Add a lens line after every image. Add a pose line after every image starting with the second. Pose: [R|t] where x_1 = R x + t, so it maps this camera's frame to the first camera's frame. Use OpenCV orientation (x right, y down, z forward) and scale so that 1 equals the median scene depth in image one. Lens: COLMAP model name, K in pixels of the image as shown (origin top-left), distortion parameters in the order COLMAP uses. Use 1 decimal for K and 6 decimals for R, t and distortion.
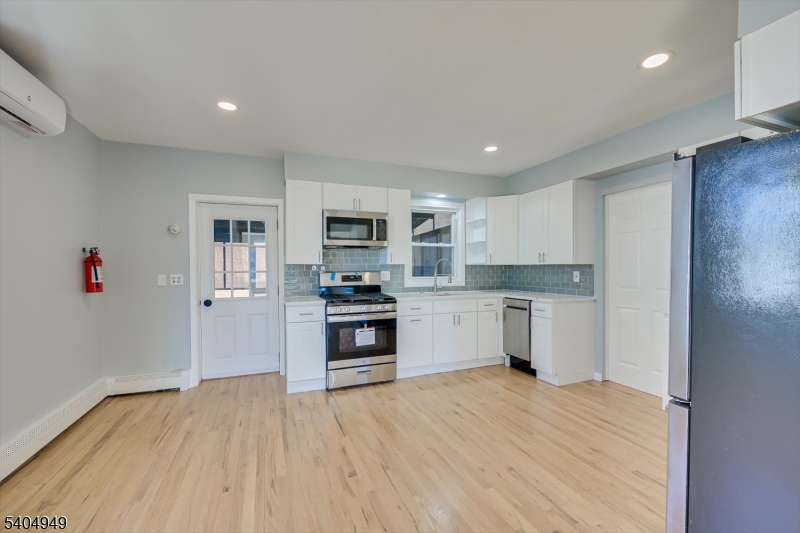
lens RADIAL K [[334.5, 0, 403.3], [0, 334.5, 268.8], [0, 0, 1]] dist [-0.001496, -0.000578]
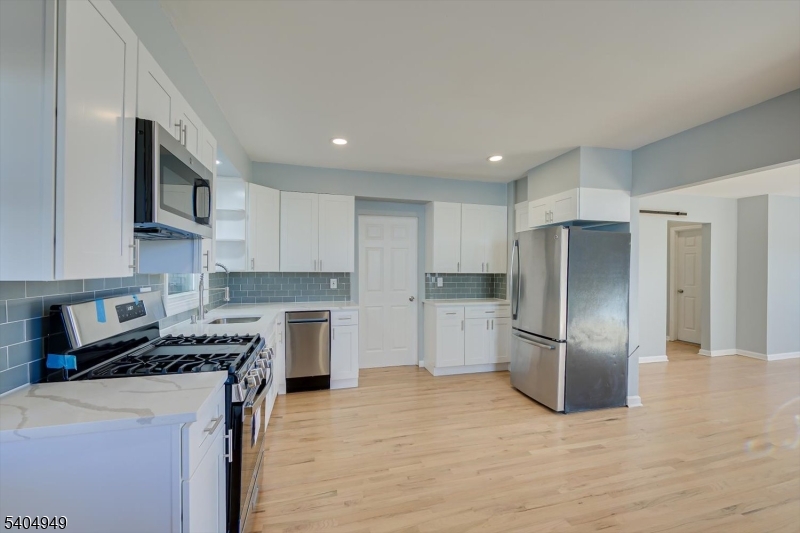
lens RADIAL K [[334.5, 0, 406.5], [0, 334.5, 270.6], [0, 0, 1]] dist [-0.001496, -0.000578]
pose [[0.119892, -0.001115, 0.992786, -0.561939], [0.009445, 0.999955, -0.000017, -0.017179], [-0.992742, 0.009379, 0.119897, 0.700761]]
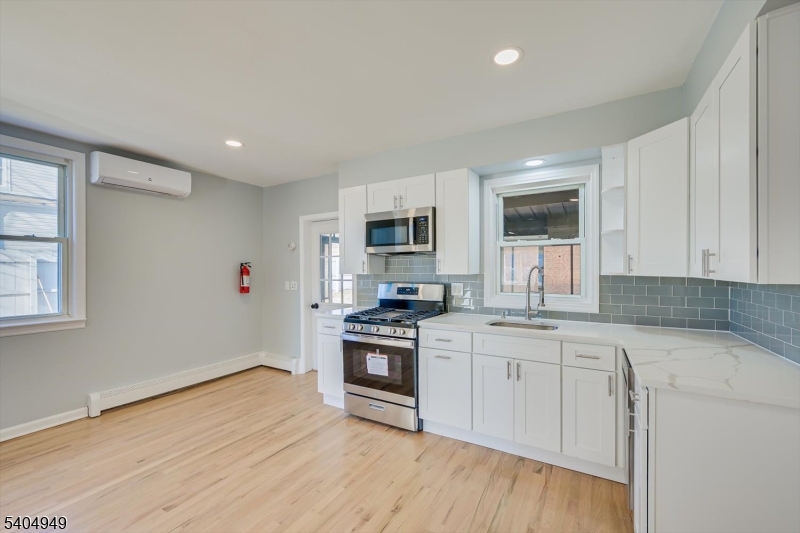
lens RADIAL K [[334.5, 0, 408.3], [0, 334.5, 267.9], [0, 0, 1]] dist [-0.001496, -0.000578]
pose [[0.607790, -0.003181, -0.794092, 0.565479], [0.000843, 0.999994, -0.003361, -0.028824], [0.794098, 0.001374, 0.607789, 0.548502]]
